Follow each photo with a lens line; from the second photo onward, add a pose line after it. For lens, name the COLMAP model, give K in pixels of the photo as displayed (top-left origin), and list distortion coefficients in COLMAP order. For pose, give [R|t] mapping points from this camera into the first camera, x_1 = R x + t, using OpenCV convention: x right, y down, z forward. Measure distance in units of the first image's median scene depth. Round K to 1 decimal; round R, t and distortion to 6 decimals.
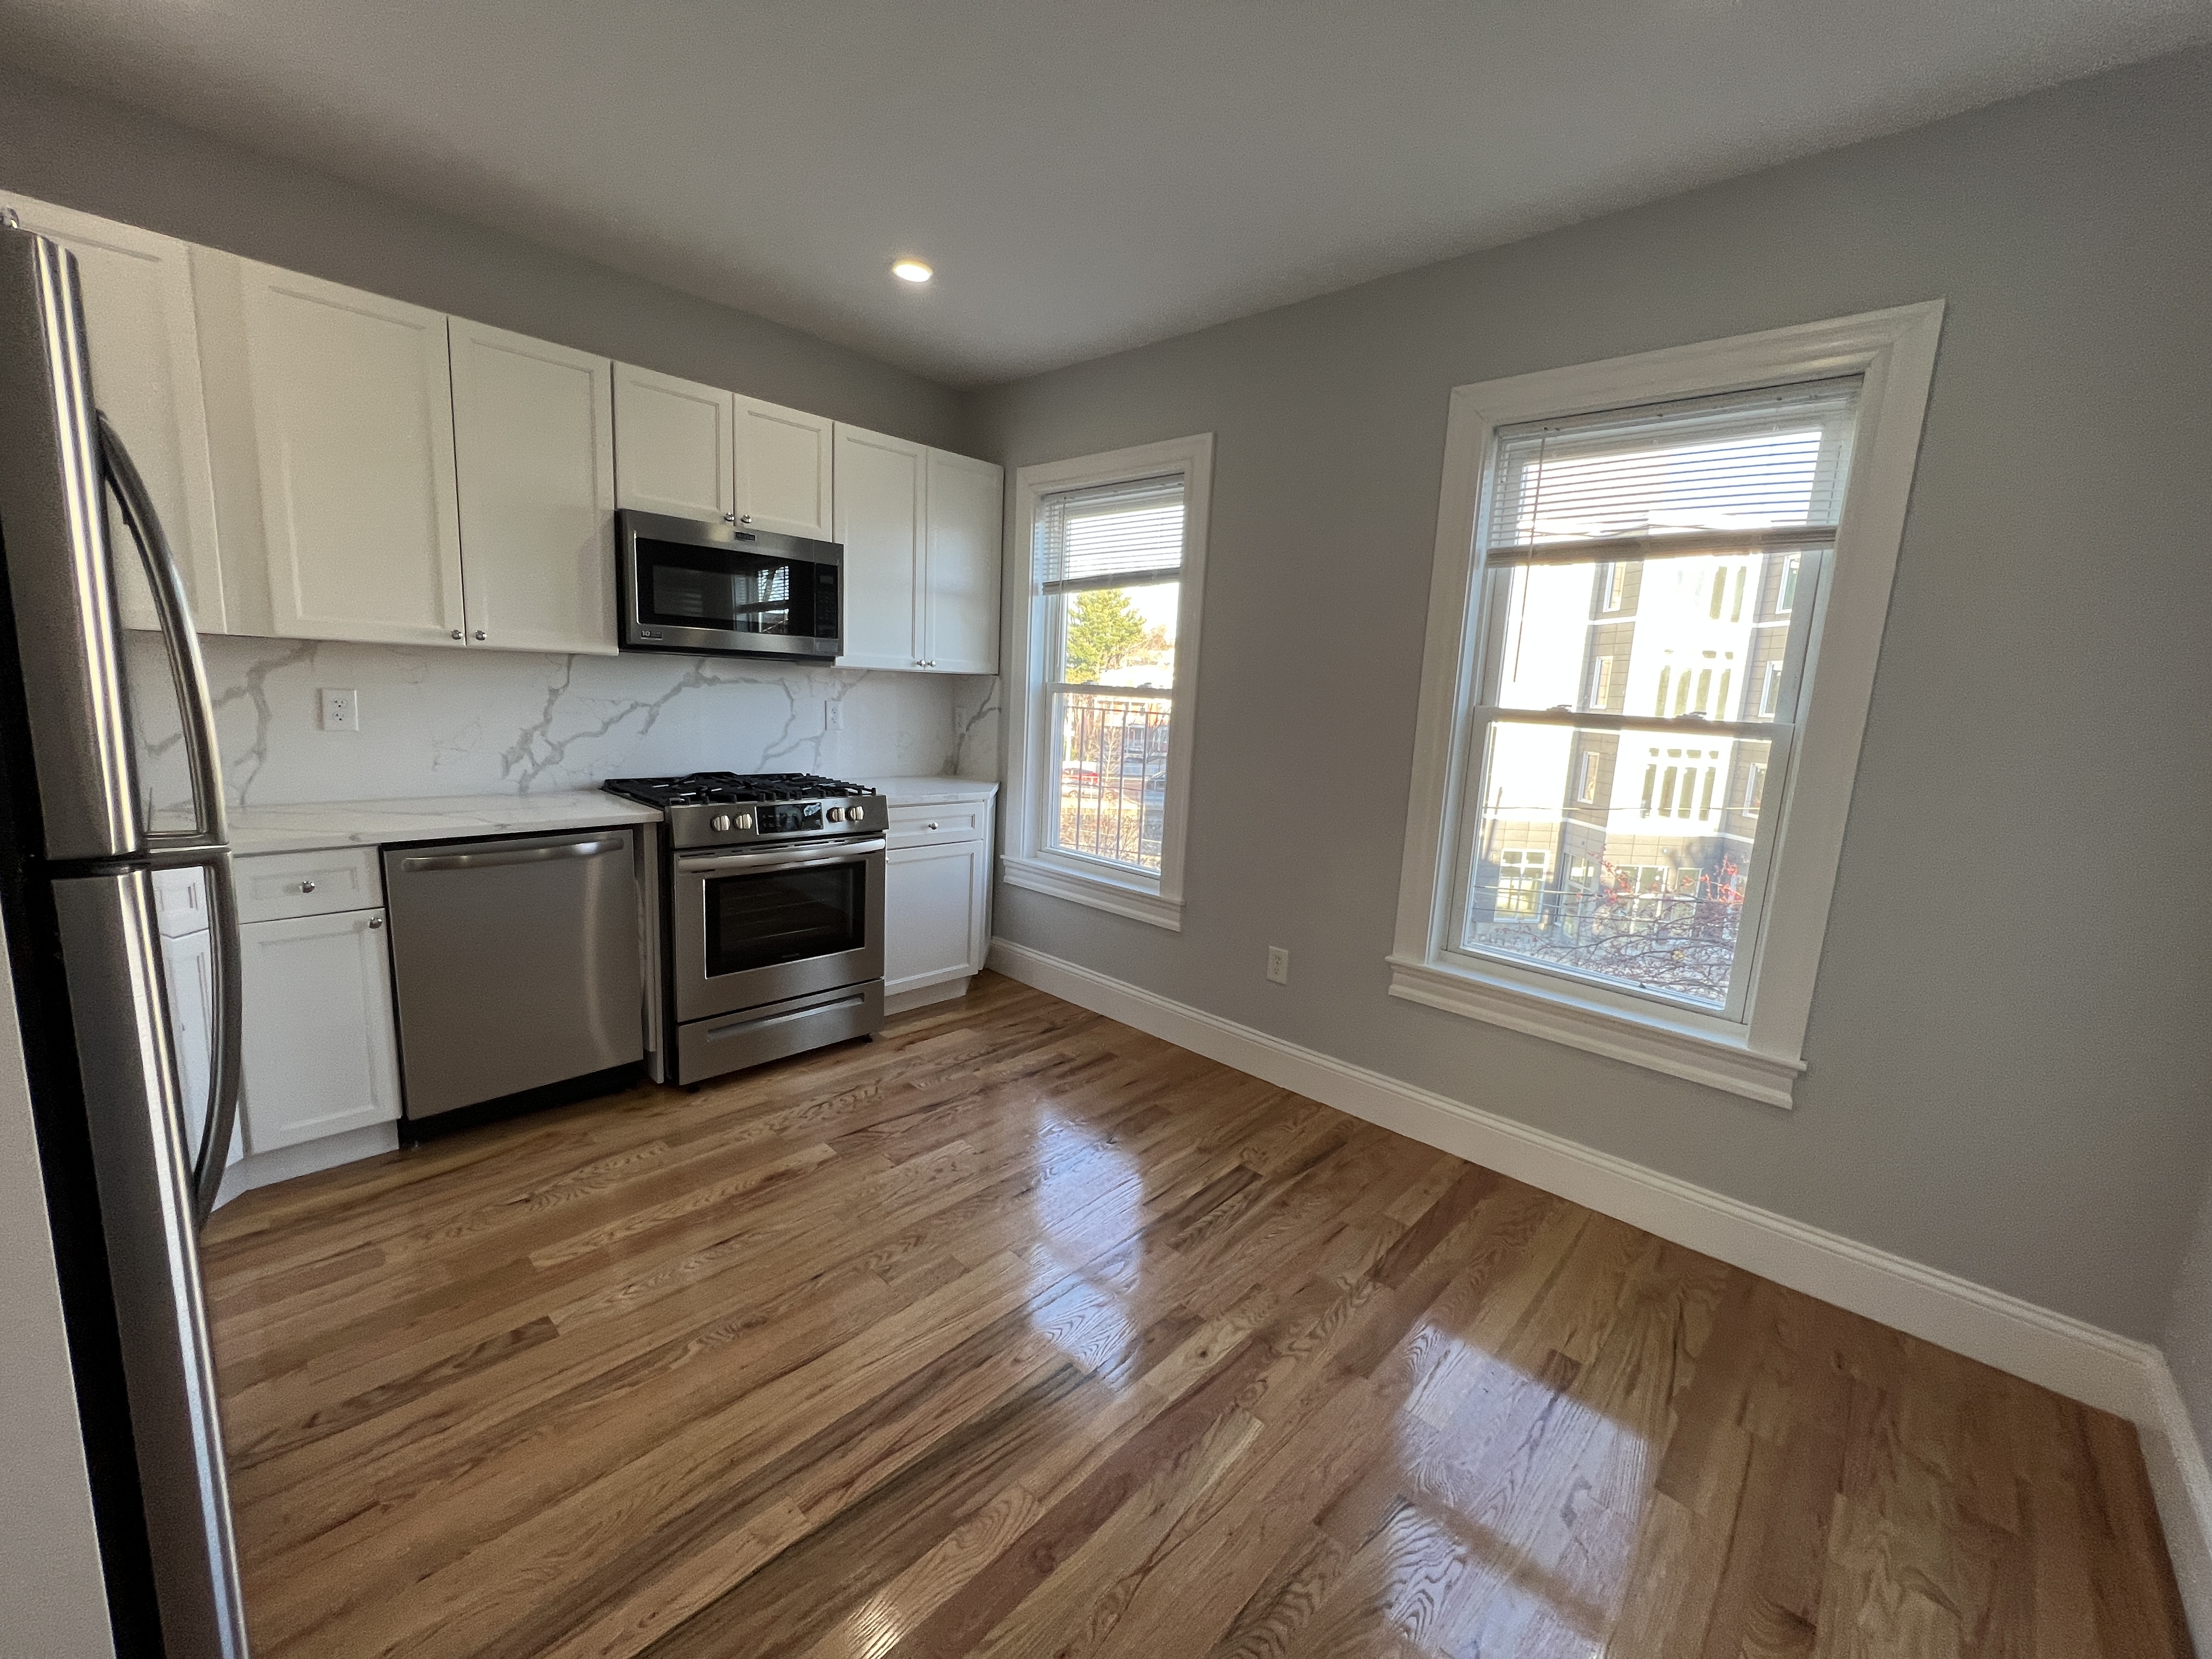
lens RADIAL K [[890.5, 0, 1102.2], [0, 890.5, 827.9], [0, 0, 1]] dist [-0.001048, 0.000044]
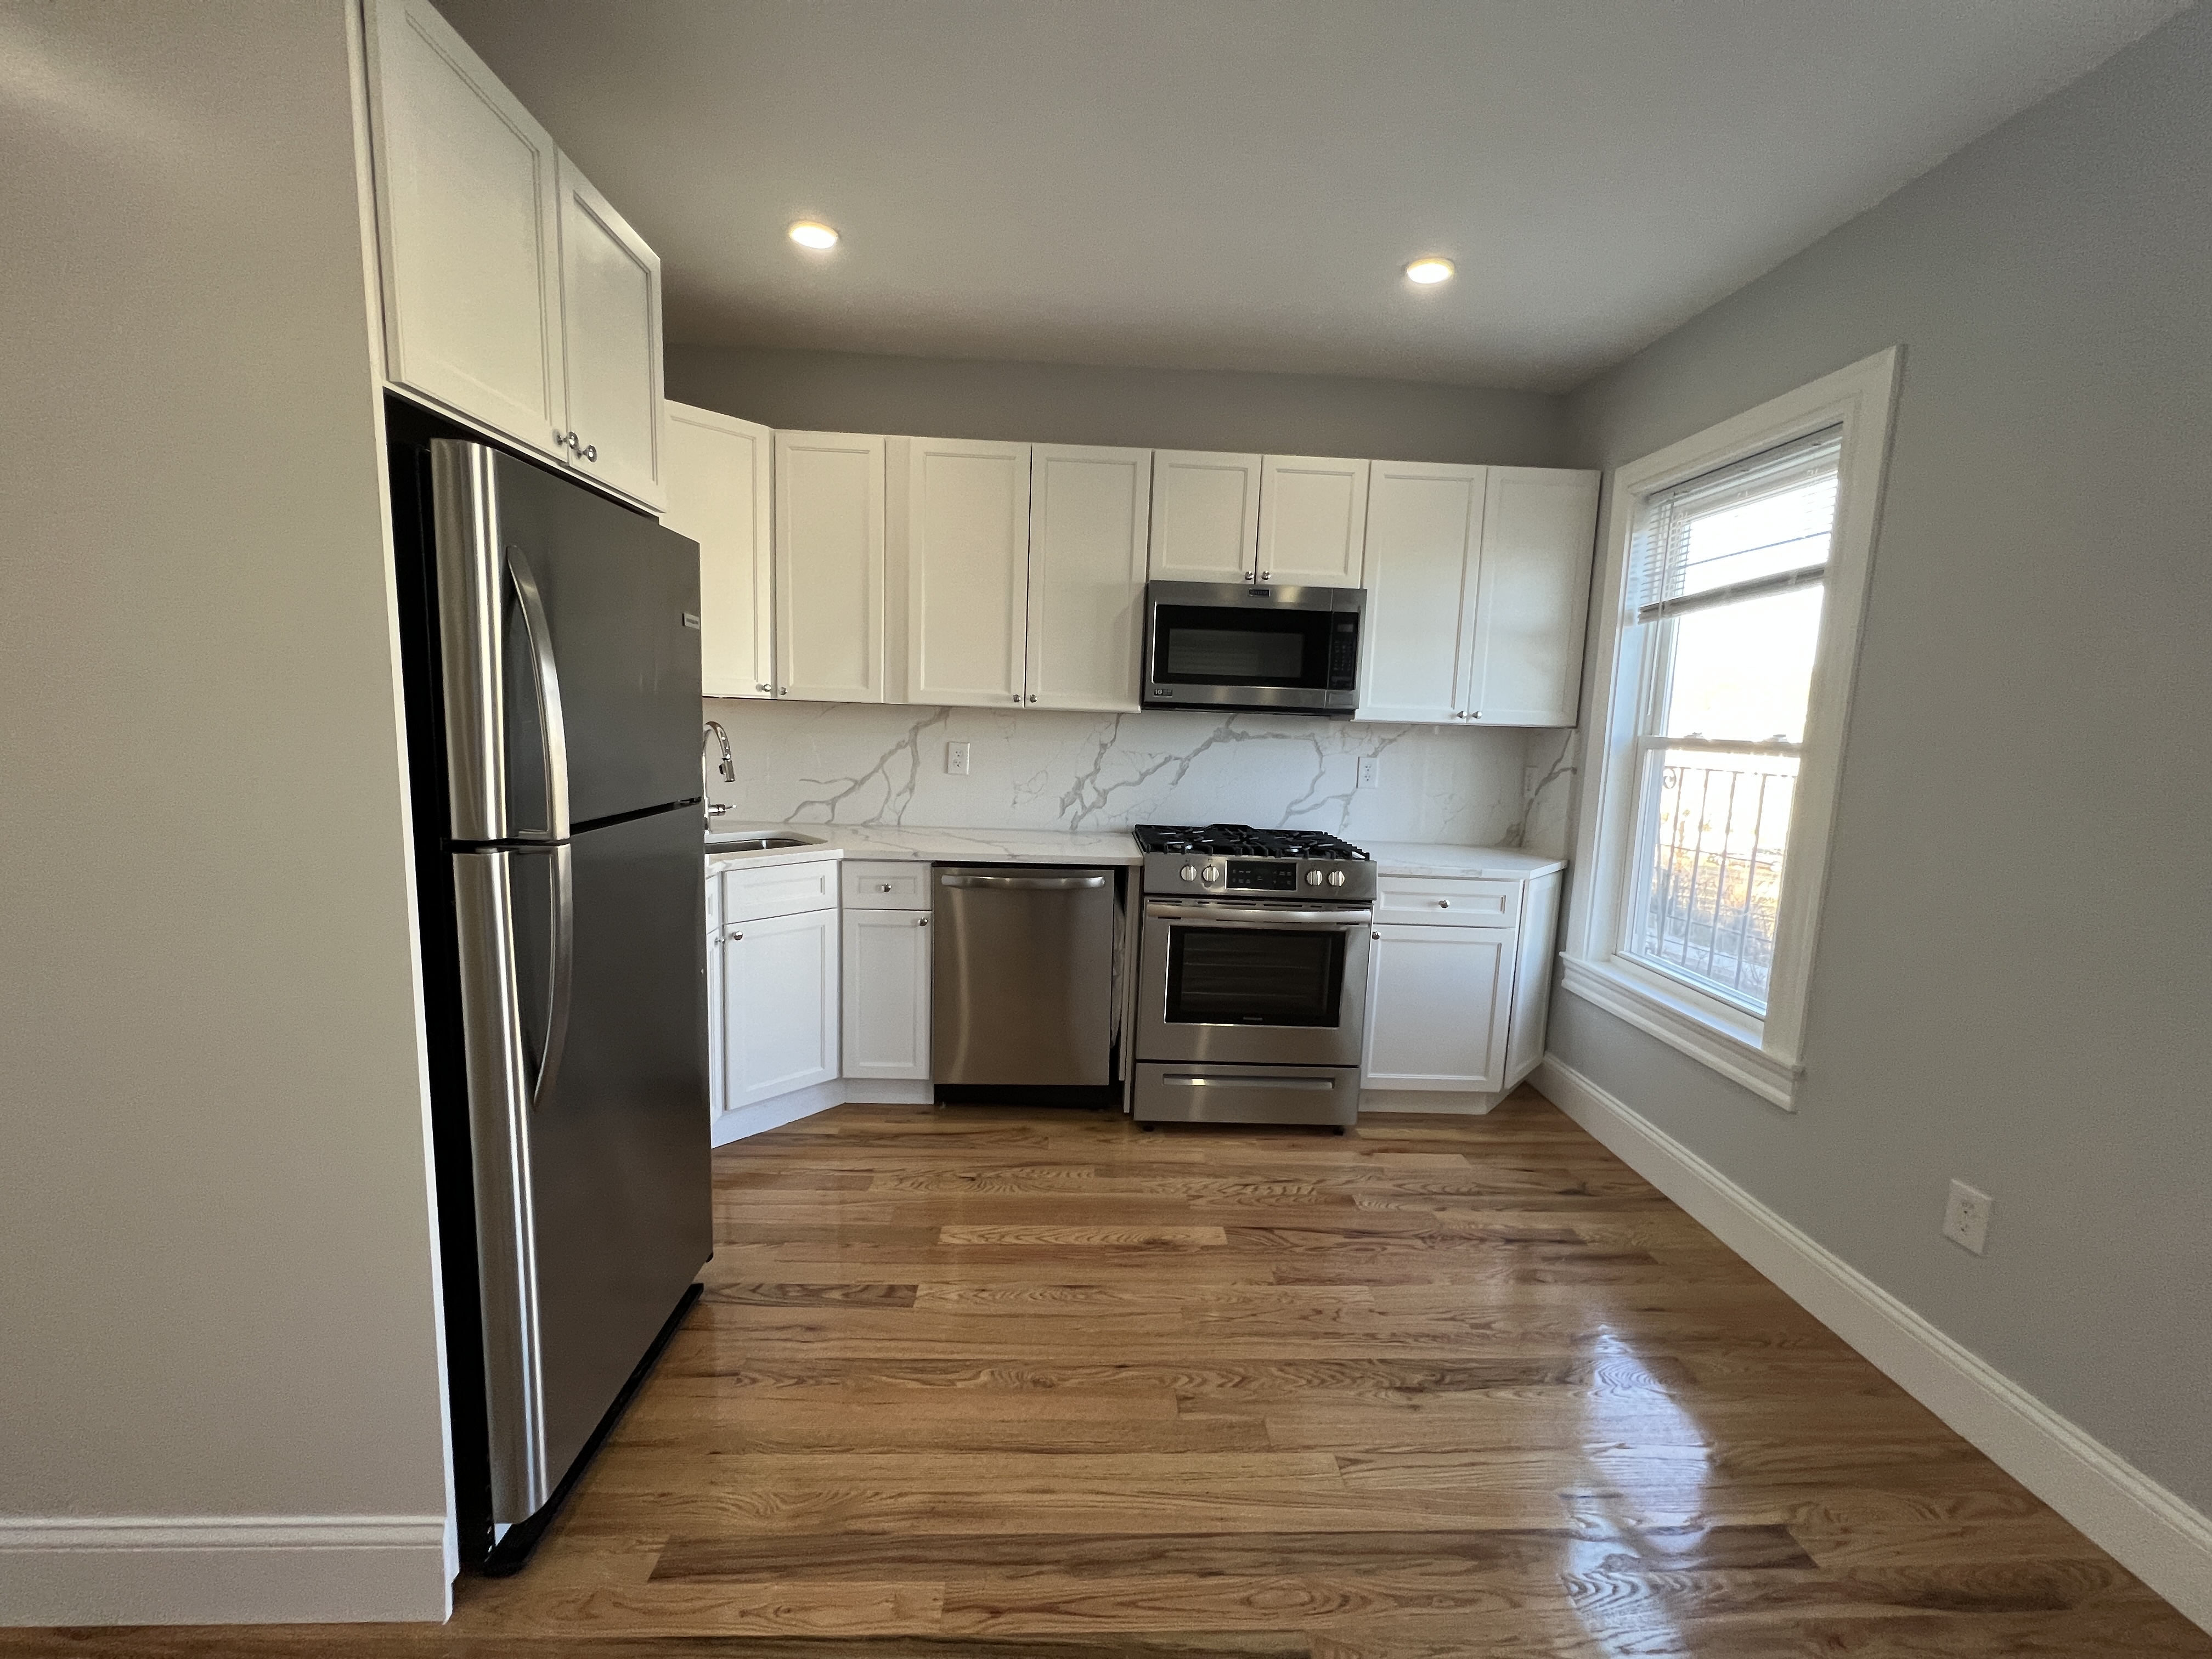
lens RADIAL K [[888.0, 0, 1102.0], [0, 888.0, 827.0], [0, 0, 1]] dist [-0.002328, 0.000811]
pose [[0.715285, 0.063631, -0.695930, 0.197357], [-0.112065, 0.993402, -0.024352, -0.021401], [0.689789, 0.095408, 0.717697, 0.194162]]
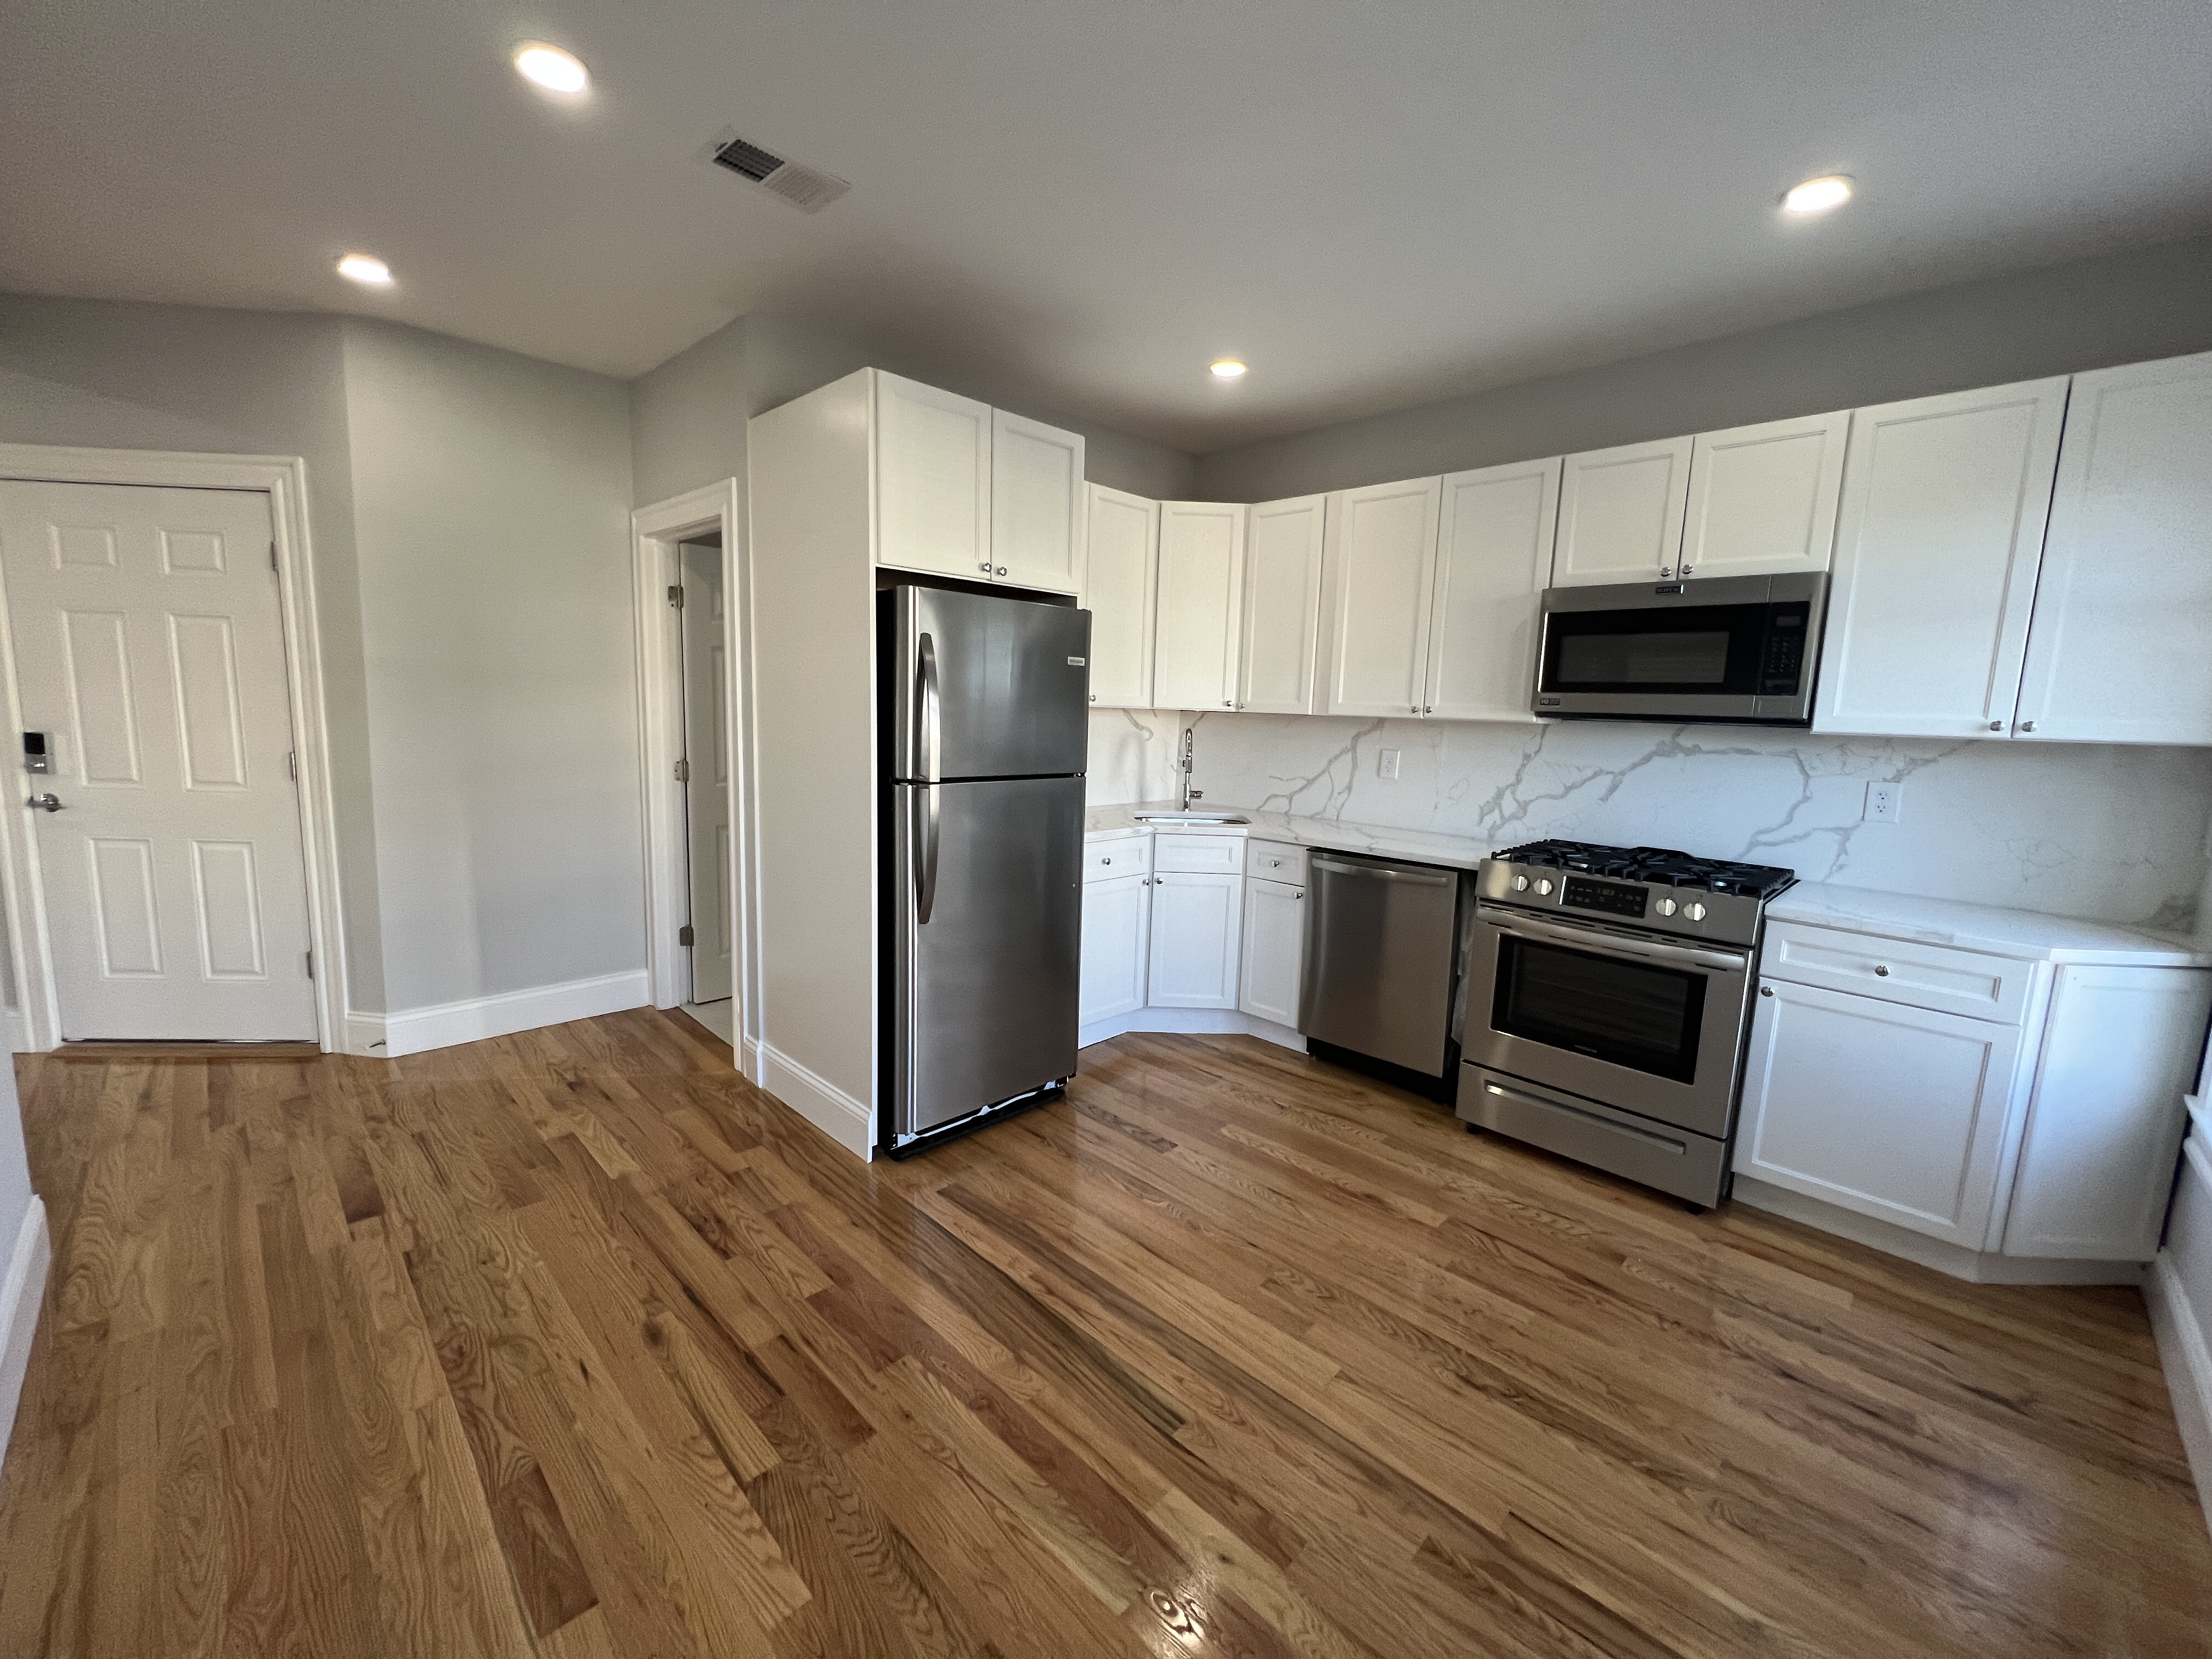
lens RADIAL K [[888.0, 0, 1102.0], [0, 888.0, 827.0], [0, 0, 1]] dist [-0.002328, 0.000811]
pose [[-0.022389, 0.085009, -0.996129, 0.564335], [-0.194500, 0.976970, 0.087746, -0.061707], [0.980647, 0.195711, -0.005339, 0.513958]]
